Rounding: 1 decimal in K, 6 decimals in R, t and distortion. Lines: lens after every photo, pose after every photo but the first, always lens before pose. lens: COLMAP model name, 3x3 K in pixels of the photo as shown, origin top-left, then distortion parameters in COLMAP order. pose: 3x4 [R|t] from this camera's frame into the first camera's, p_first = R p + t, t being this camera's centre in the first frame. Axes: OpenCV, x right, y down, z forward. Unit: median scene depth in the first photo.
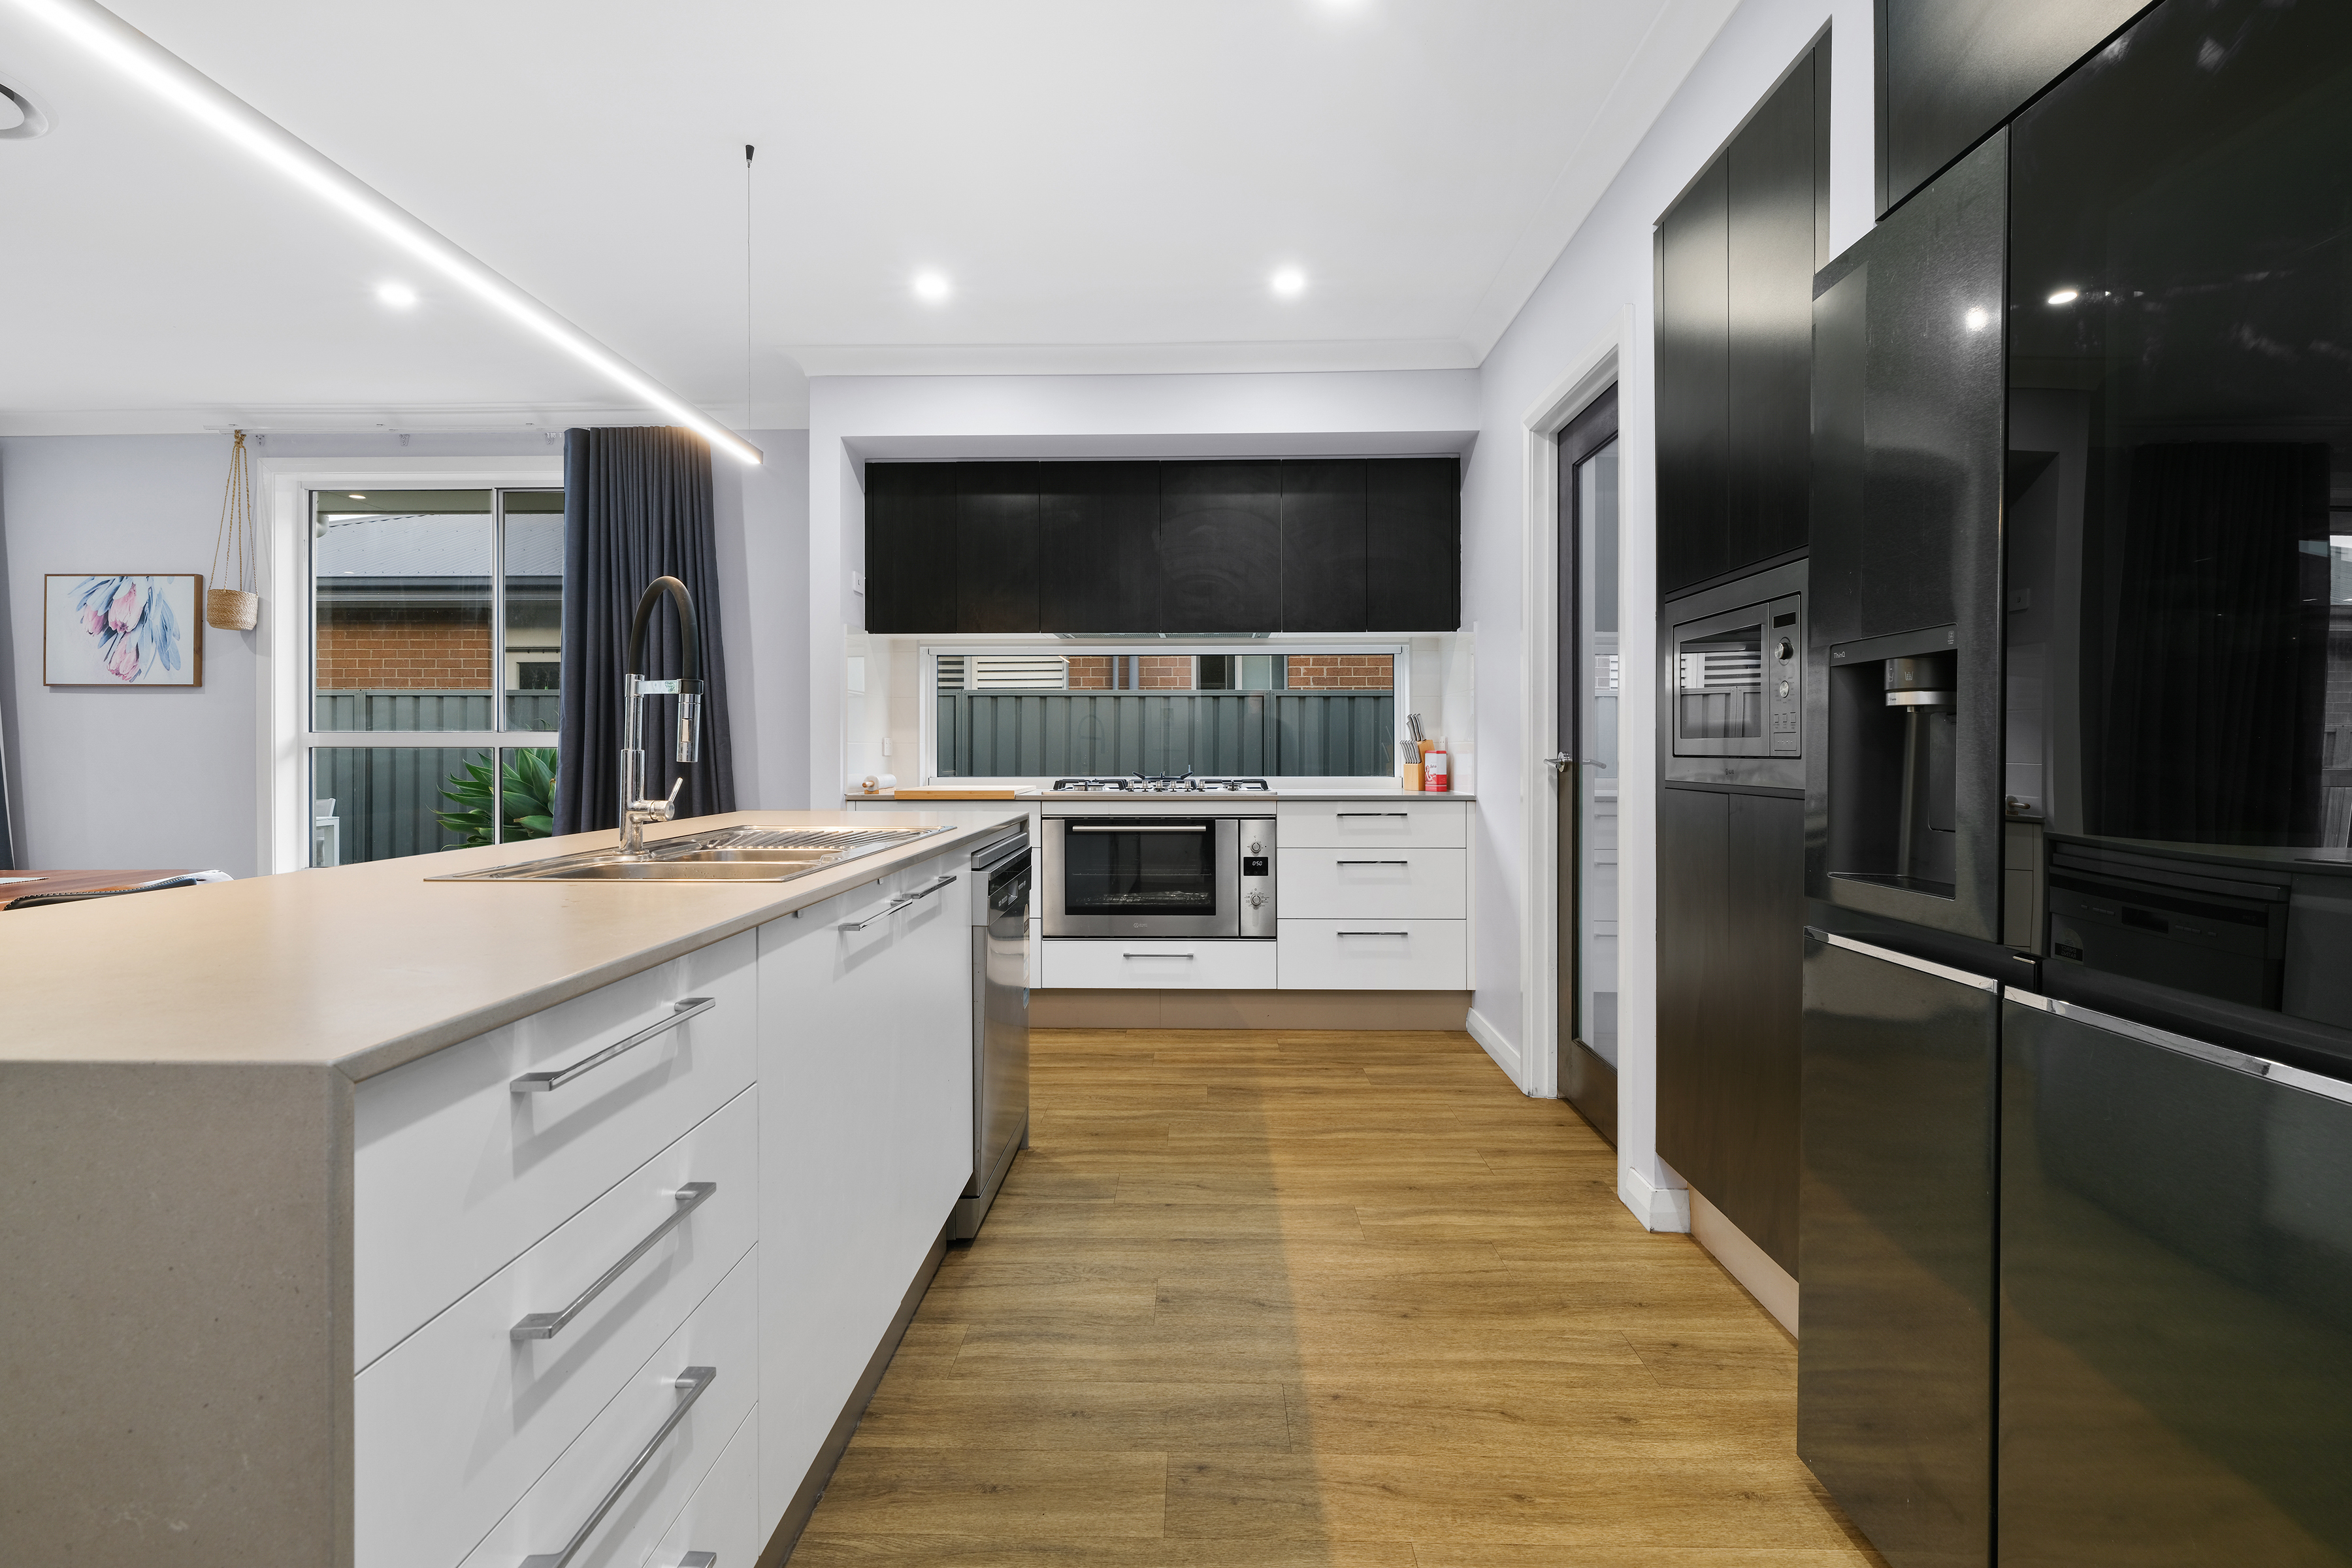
lens RADIAL K [[1072.9, 0, 1178.1], [0, 1072.9, 753.6], [0, 0, 1]] dist [0.001120, -0.000037]
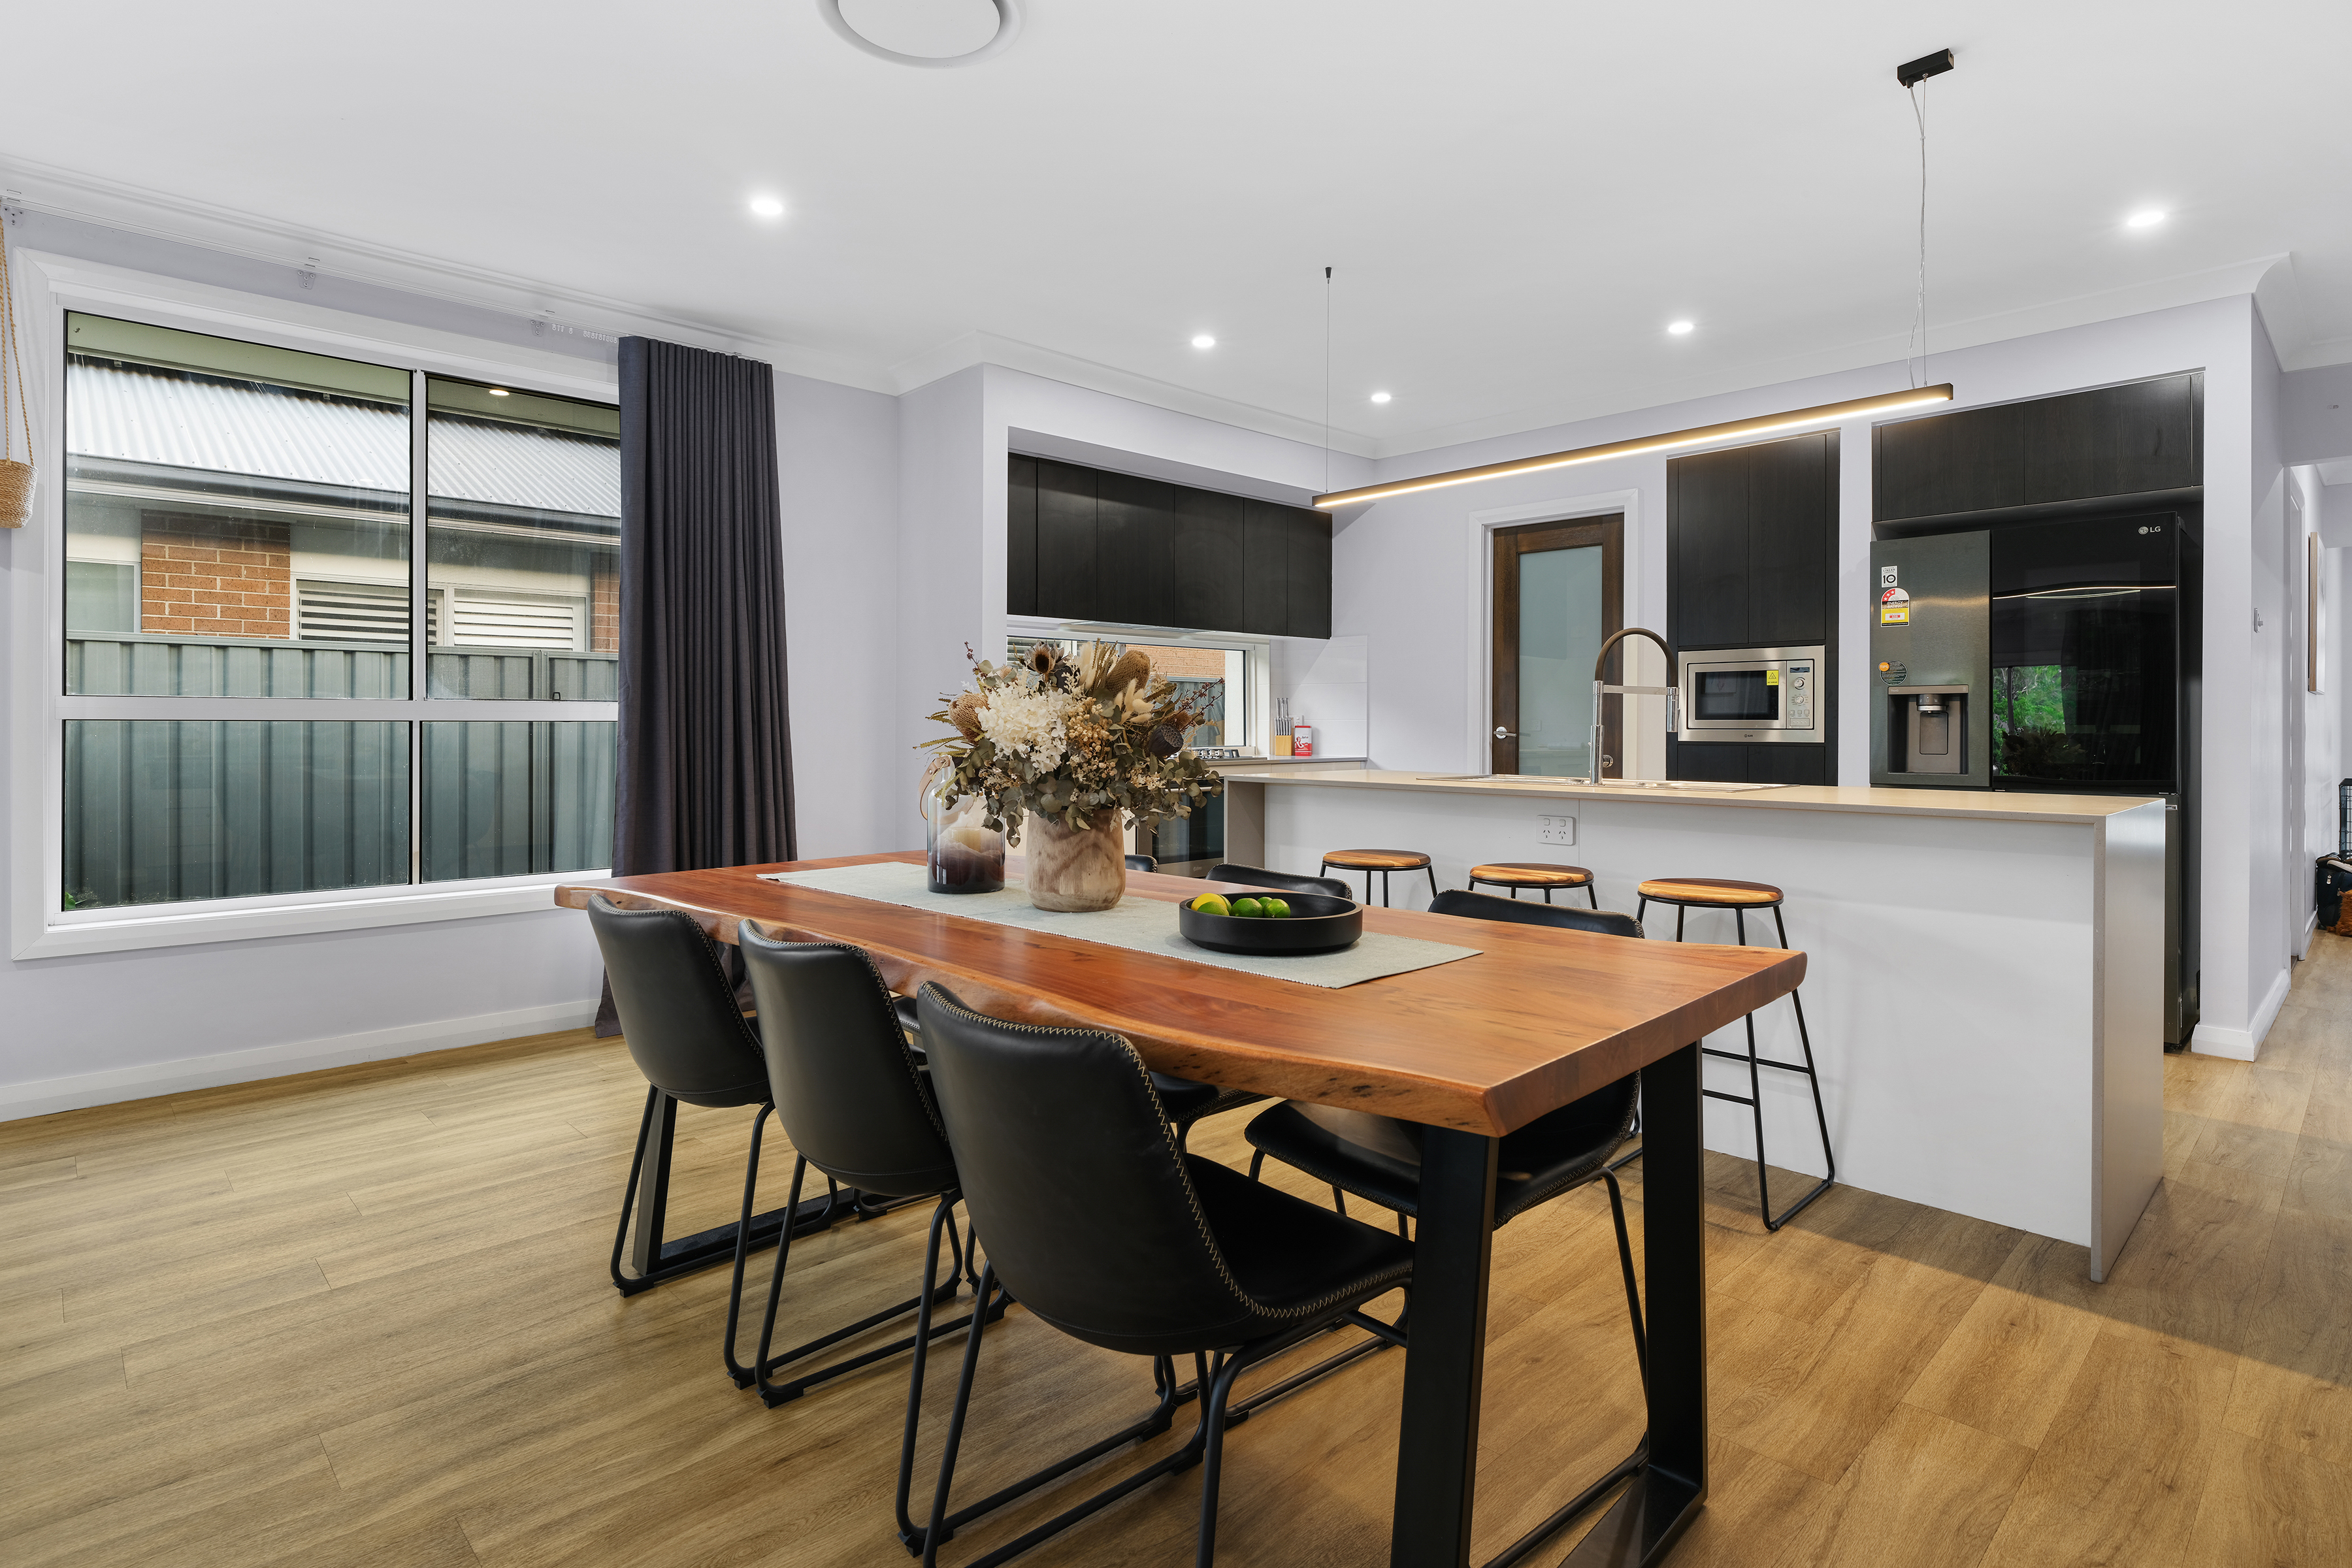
lens RADIAL K [[1203.3, 0, 1175.9], [0, 1203.3, 700.4], [0, 0, 1]] dist [0.026534, 0.000263]
pose [[0.723255, 0.015408, 0.690409, -0.908958], [0.000975, 0.999727, -0.023332, 0.000204], [-0.690580, 0.017548, 0.723043, 0.017462]]
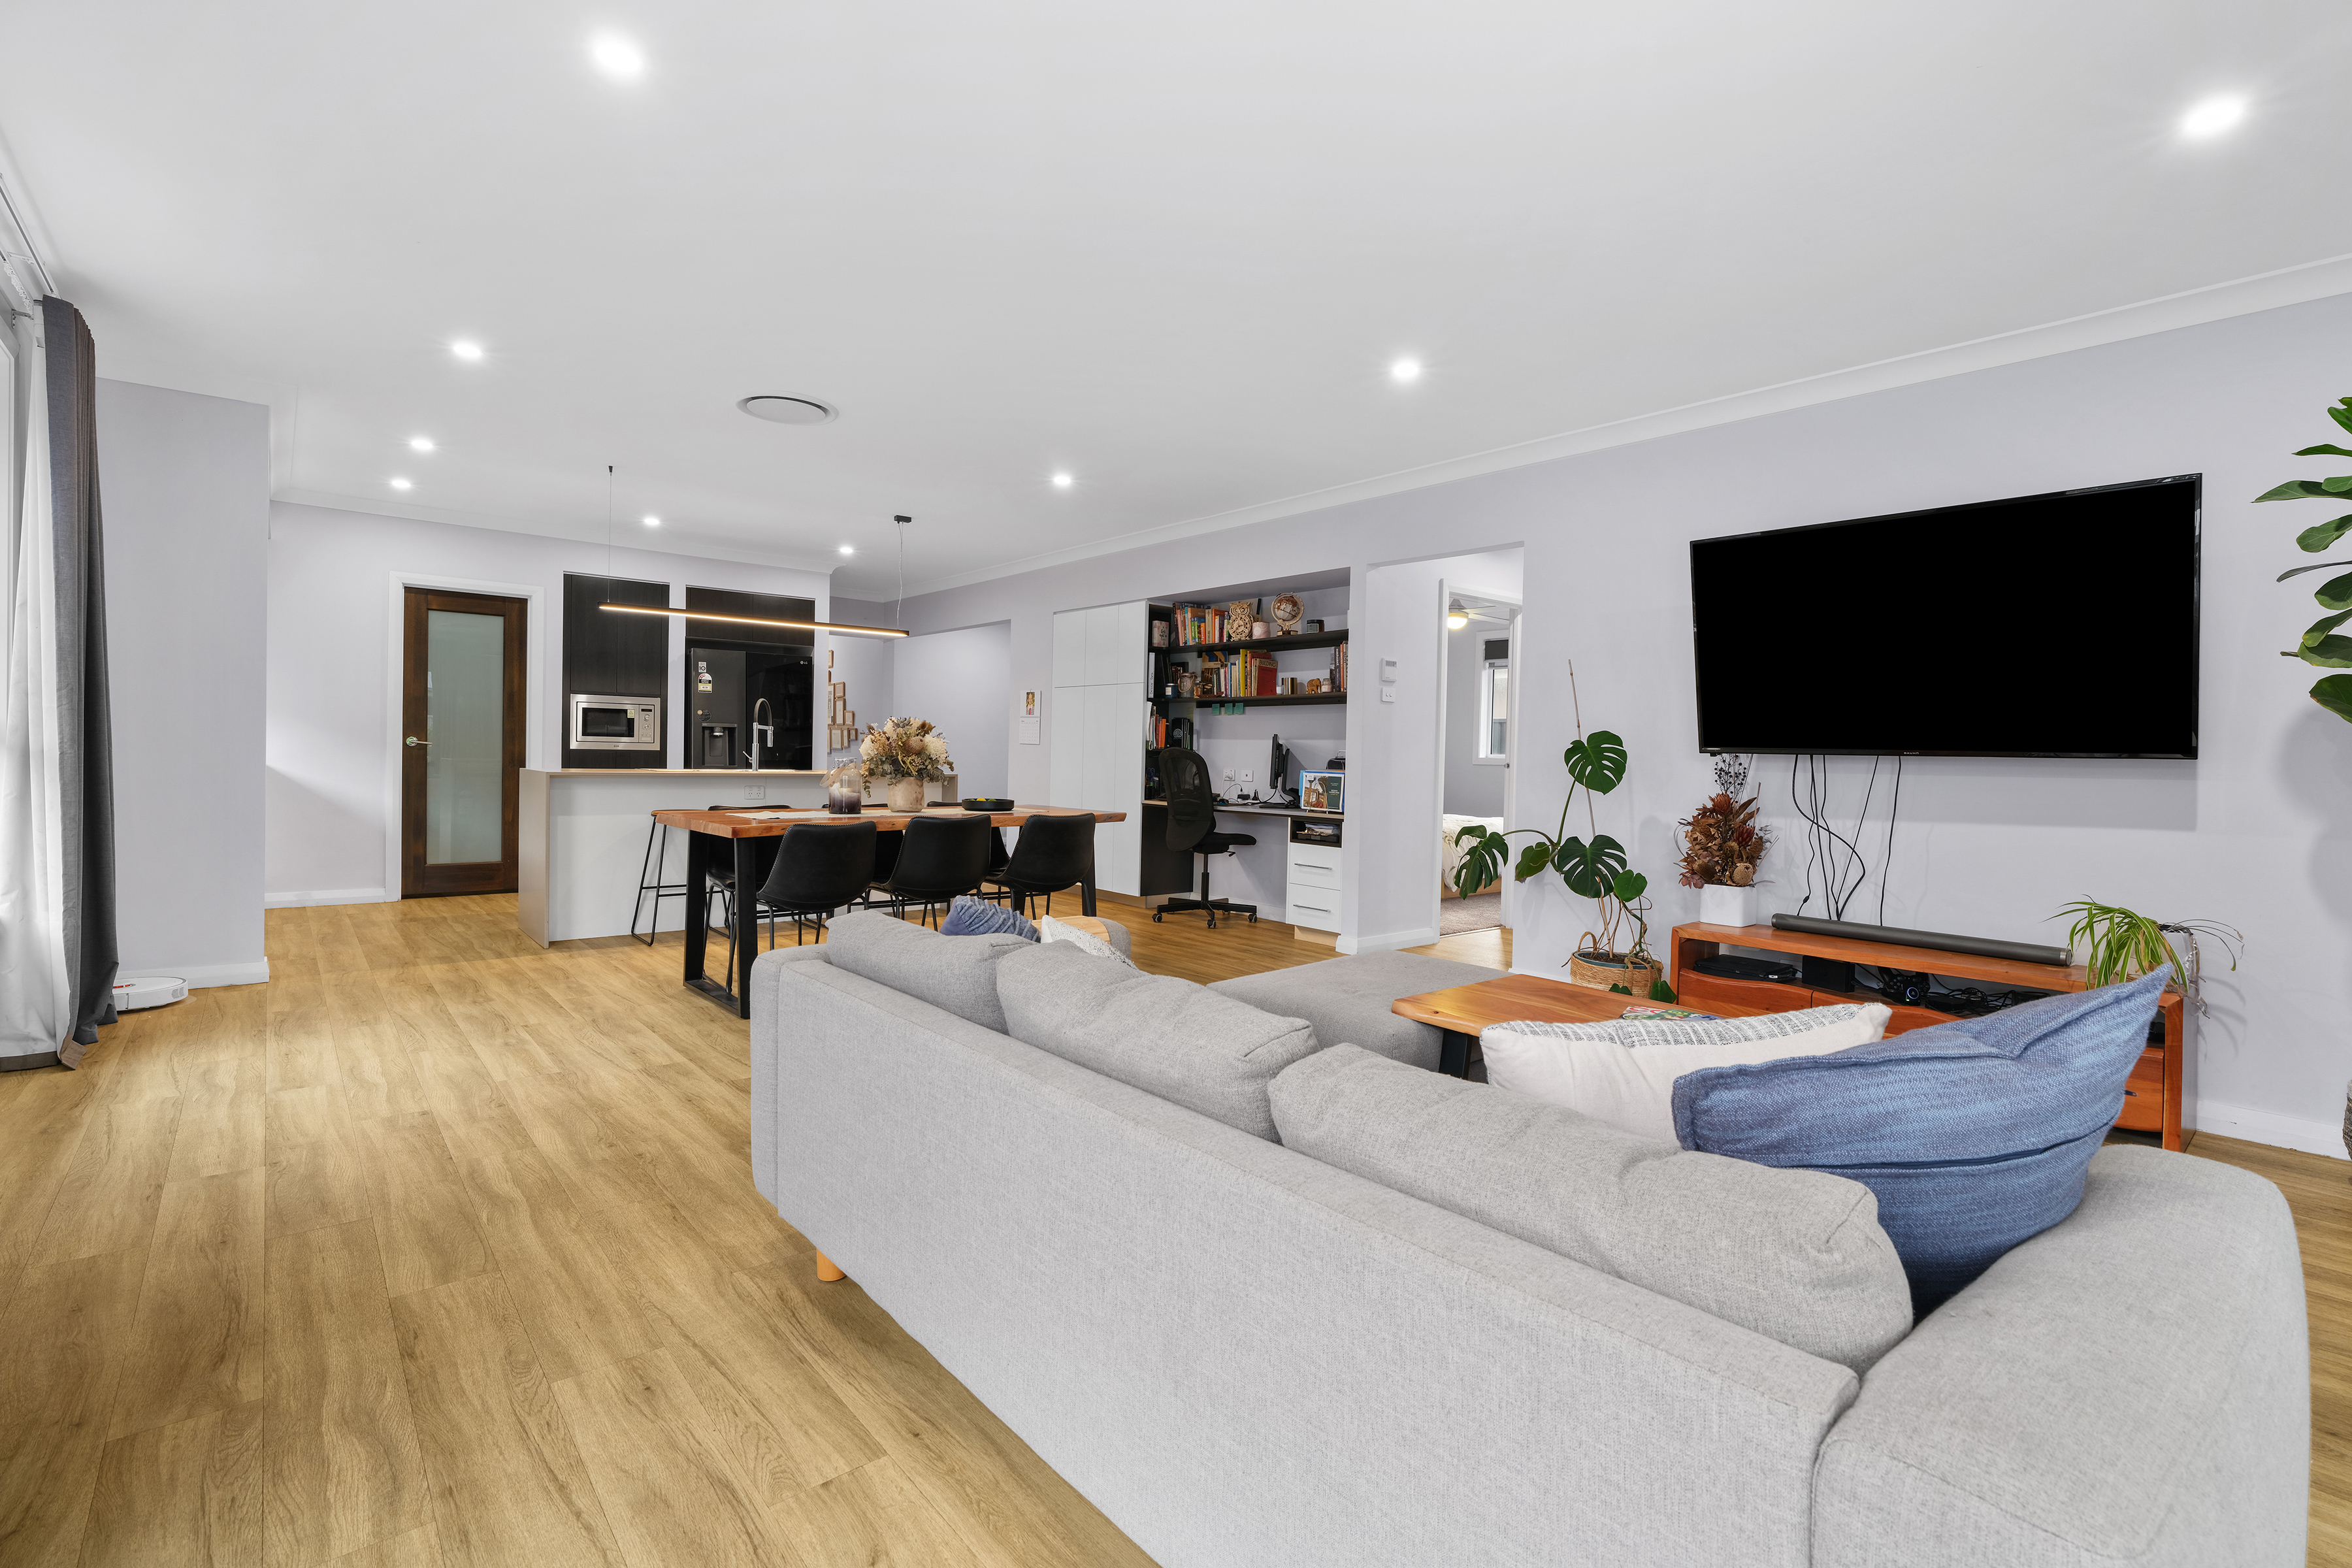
lens RADIAL K [[1072.9, 0, 1178.1], [0, 1072.9, 753.6], [0, 0, 1]] dist [0.001120, -0.000037]
pose [[-0.663167, -0.013327, 0.748353, -1.664898], [-0.016216, 0.999863, 0.003437, -0.000684], [-0.748296, -0.009856, -0.663292, 0.933324]]
